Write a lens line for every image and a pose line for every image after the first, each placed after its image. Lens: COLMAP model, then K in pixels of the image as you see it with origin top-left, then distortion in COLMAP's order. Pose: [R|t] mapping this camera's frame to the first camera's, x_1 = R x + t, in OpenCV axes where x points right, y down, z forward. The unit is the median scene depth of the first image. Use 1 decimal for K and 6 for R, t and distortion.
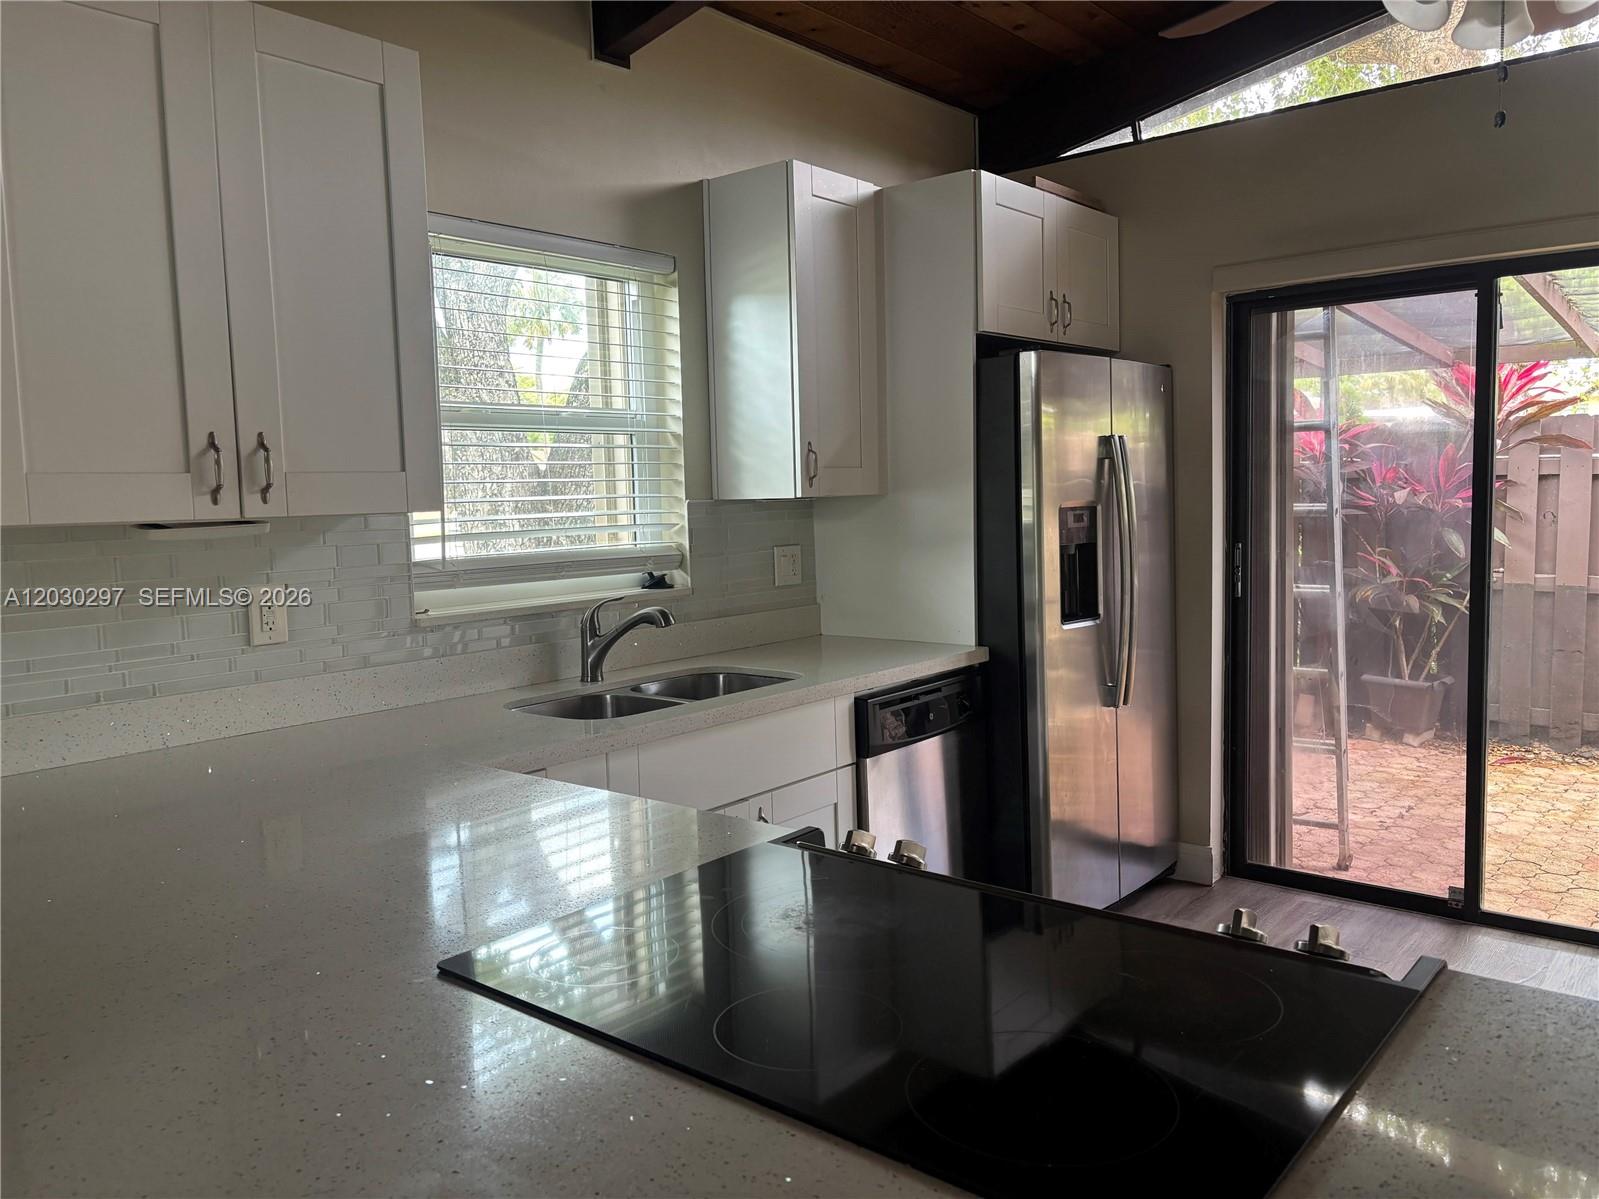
lens RADIAL K [[1211.3, 0, 792.8], [0, 1211.3, 598.4], [0, 0, 1]] dist [0.049434, -0.050822]
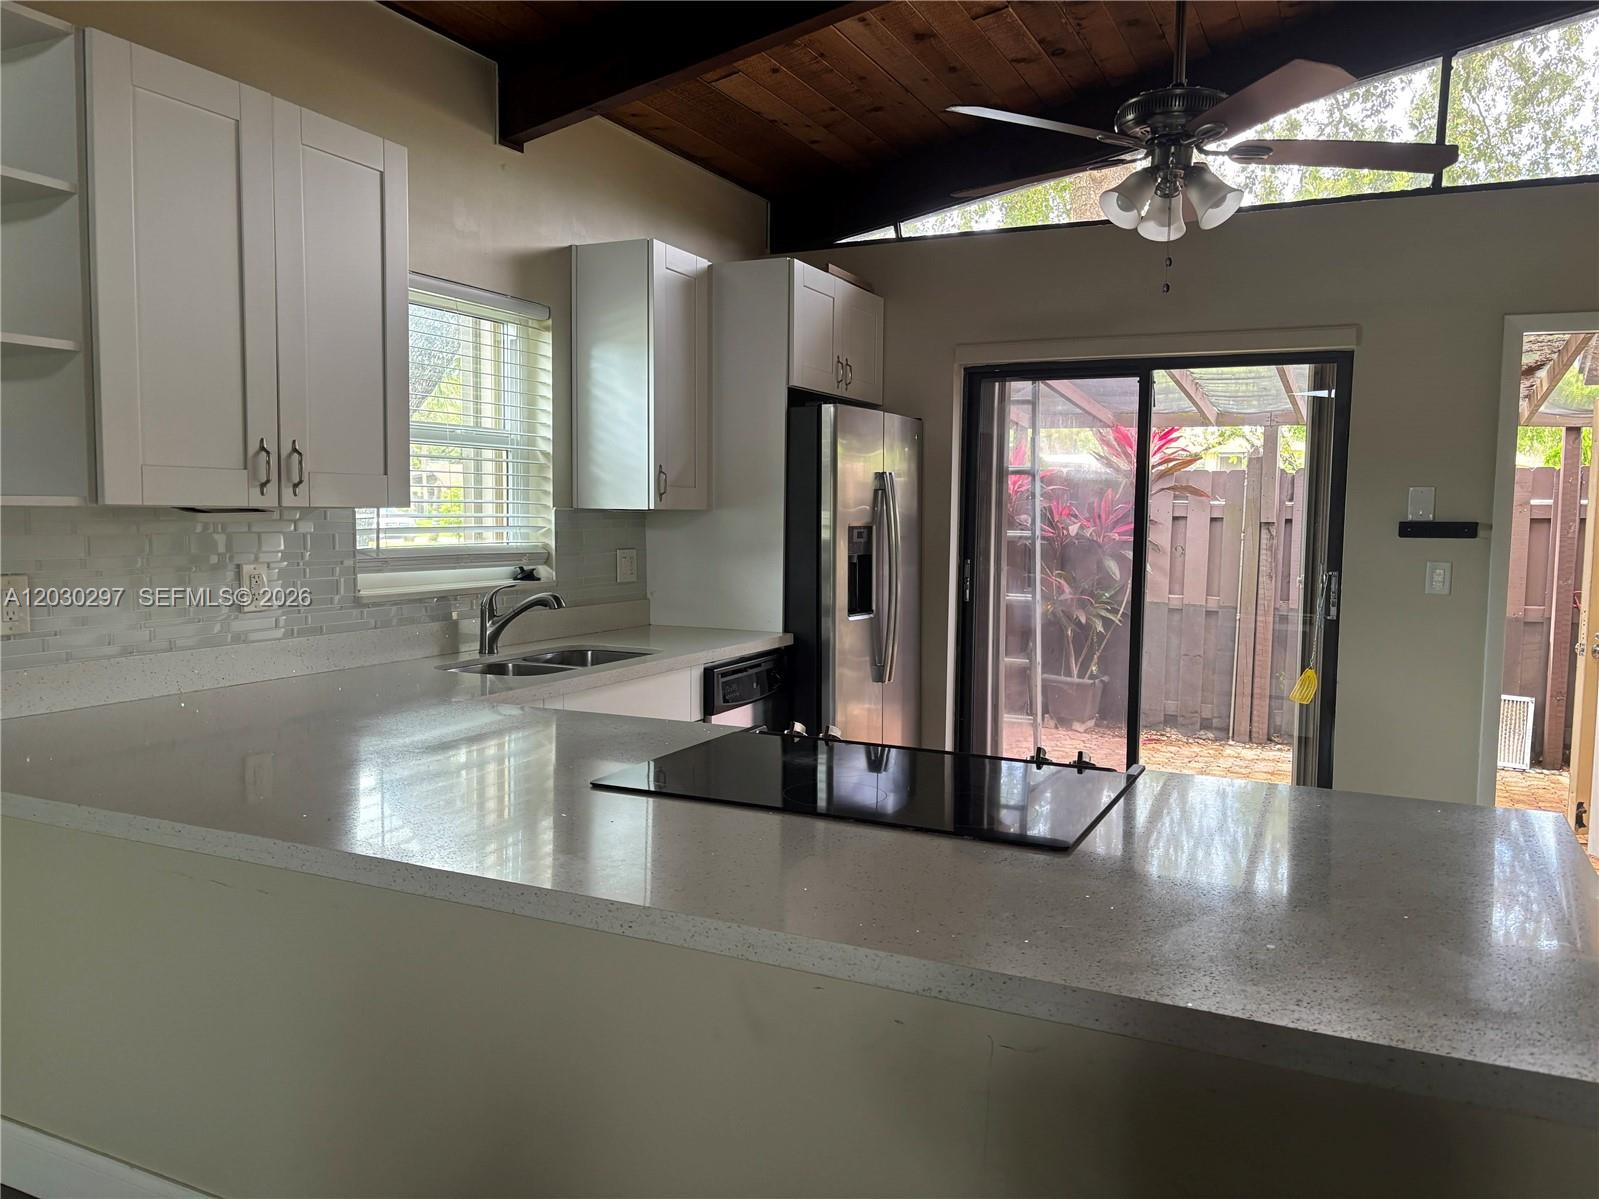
lens RADIAL K [[1211.3, 0, 794.9], [0, 1211.3, 604.4], [0, 0, 1]] dist [0.049434, -0.050822]
pose [[0.968221, 0.020488, 0.249255, -0.154449], [-0.017581, 0.999749, -0.013884, 0.027598], [-0.249477, 0.009061, 0.968338, -0.227980]]
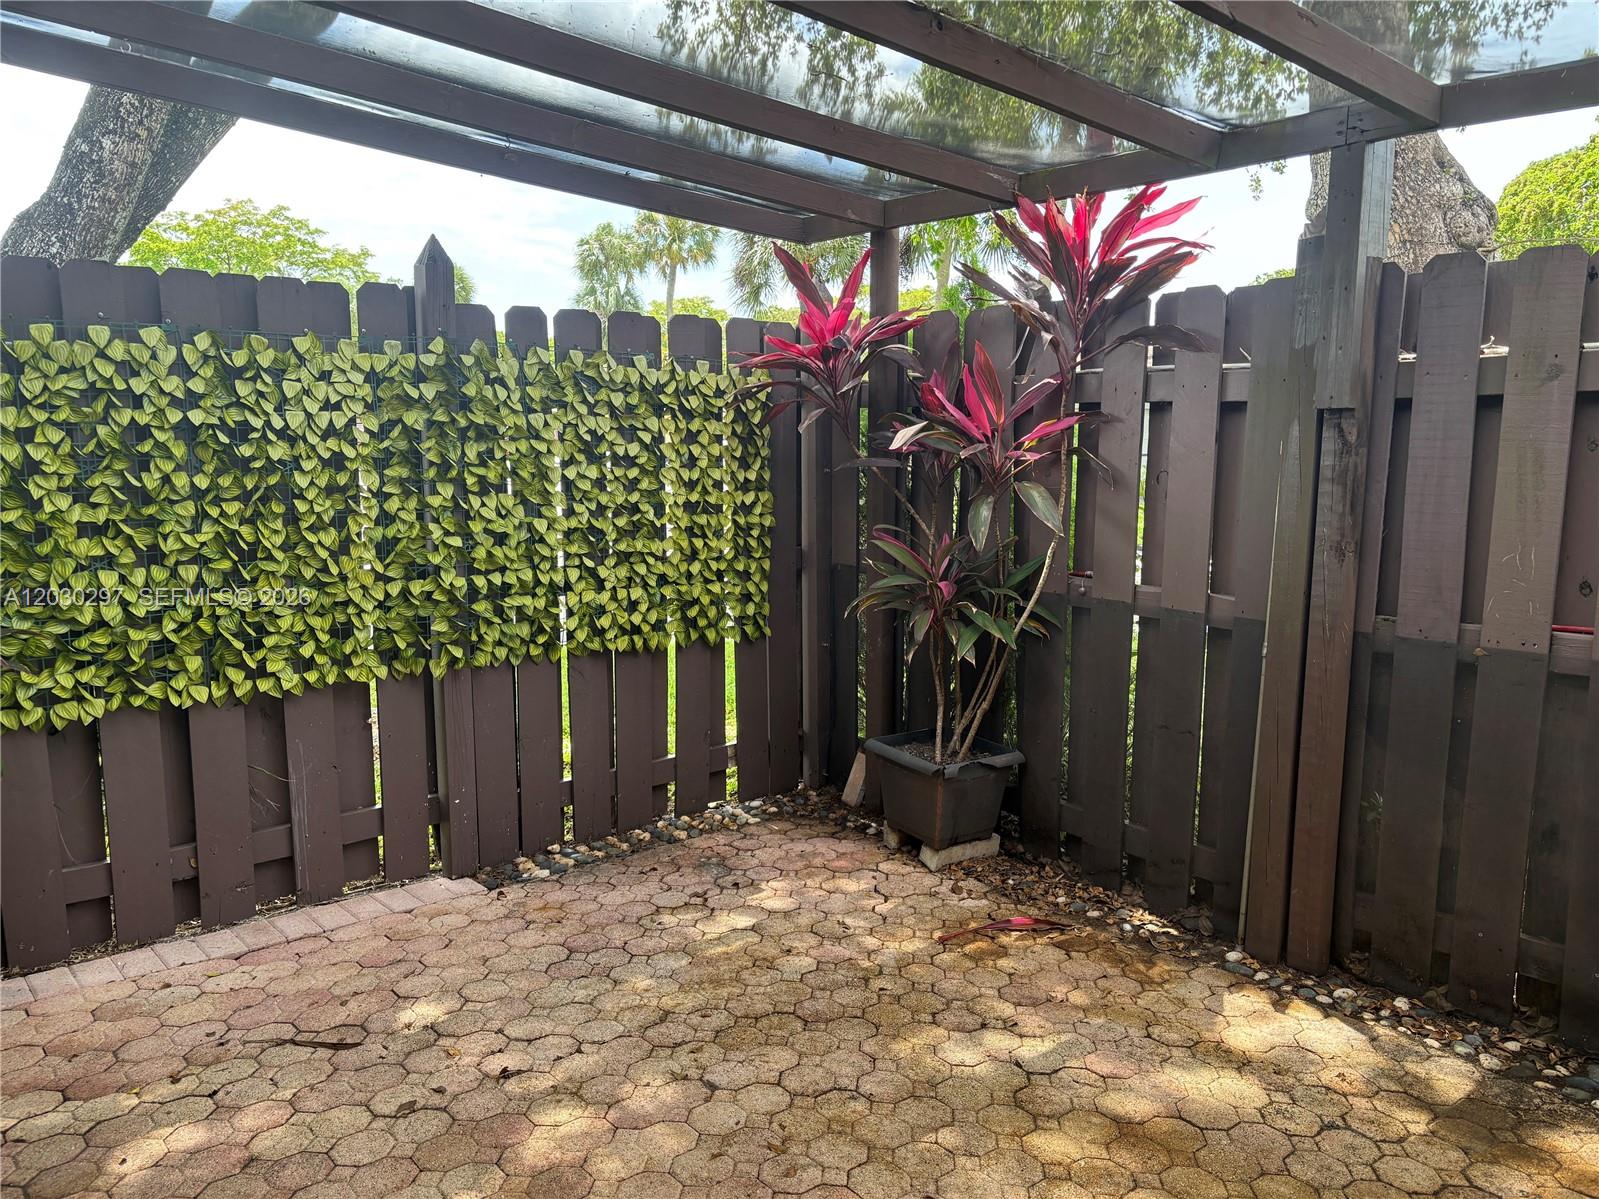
lens RADIAL K [[1211.3, 0, 787.1], [0, 1211.3, 600.4], [0, 0, 1]] dist [0.049434, -0.050822]
pose [[0.982954, 0.051715, -0.176428, 1.049009], [-0.042595, 0.997572, 0.055094, -0.069168], [0.178848, -0.046640, 0.982771, 0.835077]]
